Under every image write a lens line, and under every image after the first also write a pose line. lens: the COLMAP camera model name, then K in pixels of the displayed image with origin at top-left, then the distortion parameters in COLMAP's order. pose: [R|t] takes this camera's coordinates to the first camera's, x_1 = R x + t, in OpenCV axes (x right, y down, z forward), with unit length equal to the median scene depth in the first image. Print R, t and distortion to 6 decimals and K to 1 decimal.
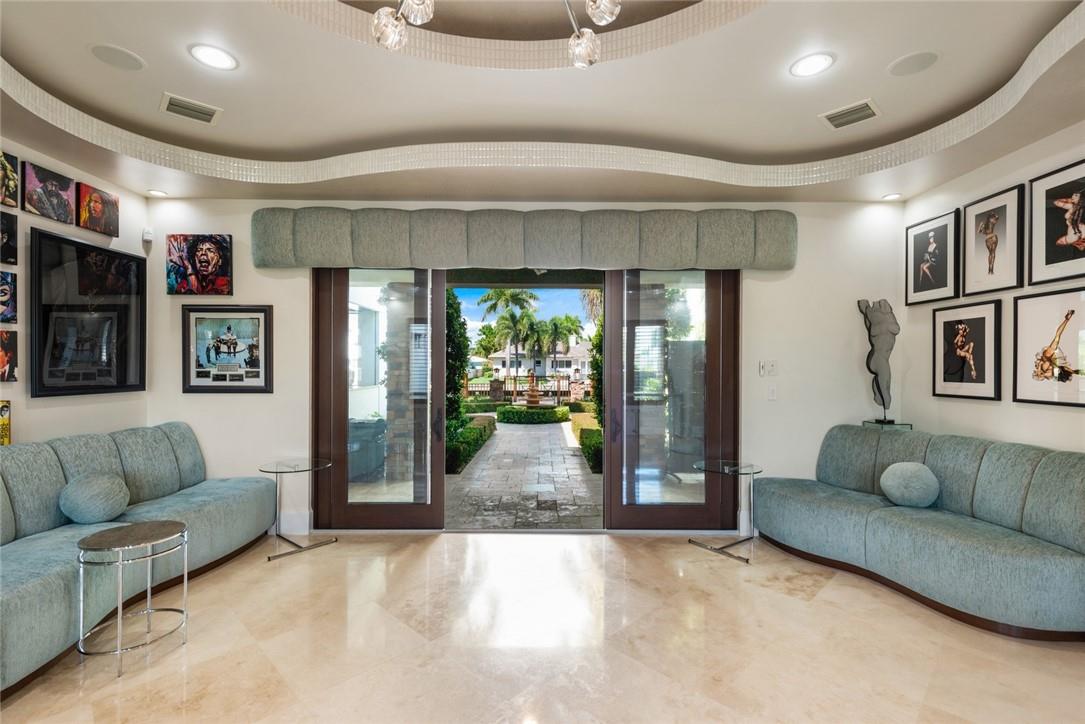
lens RADIAL K [[484.1, 0, 546.5], [0, 484.1, 366.4], [0, 0, 1]] dist [0.007429, -0.001049]
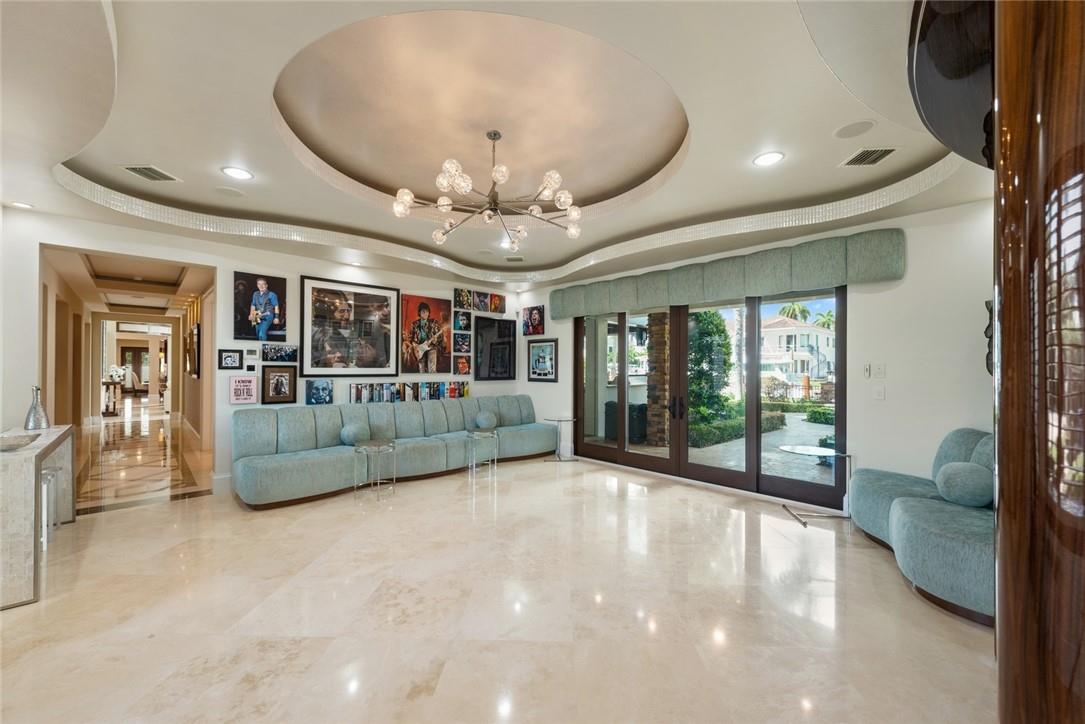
lens RADIAL K [[425.8, 0, 549.6], [0, 425.8, 367.3], [0, 0, 1]] dist [0.009857, -0.003616]
pose [[0.688146, -0.002105, -0.725569, 0.689563], [-0.002150, 0.999985, -0.004941, 0.001936], [0.725569, 0.004960, 0.688132, -0.223891]]
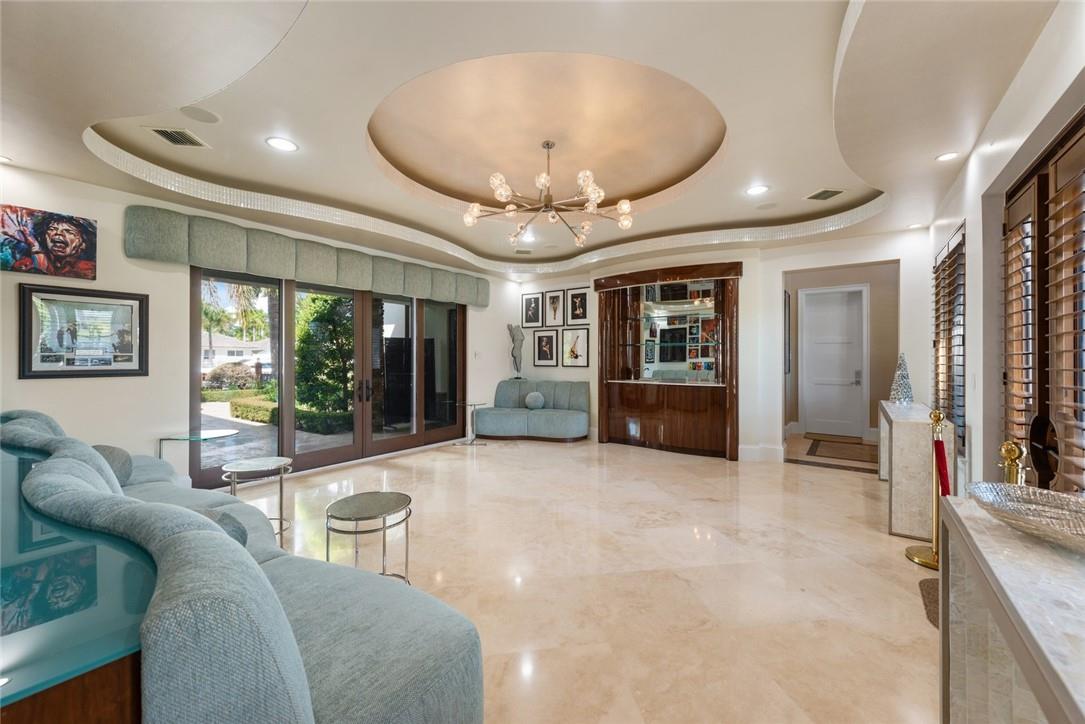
lens RADIAL K [[425.8, 0, 540.9], [0, 425.8, 356.6], [0, 0, 1]] dist [0.009857, -0.003616]
pose [[0.595952, 0.000539, 0.803020, -0.830519], [-0.000064, 1.000000, -0.000624, 0.012891], [-0.803020, 0.000320, 0.595952, -0.280312]]
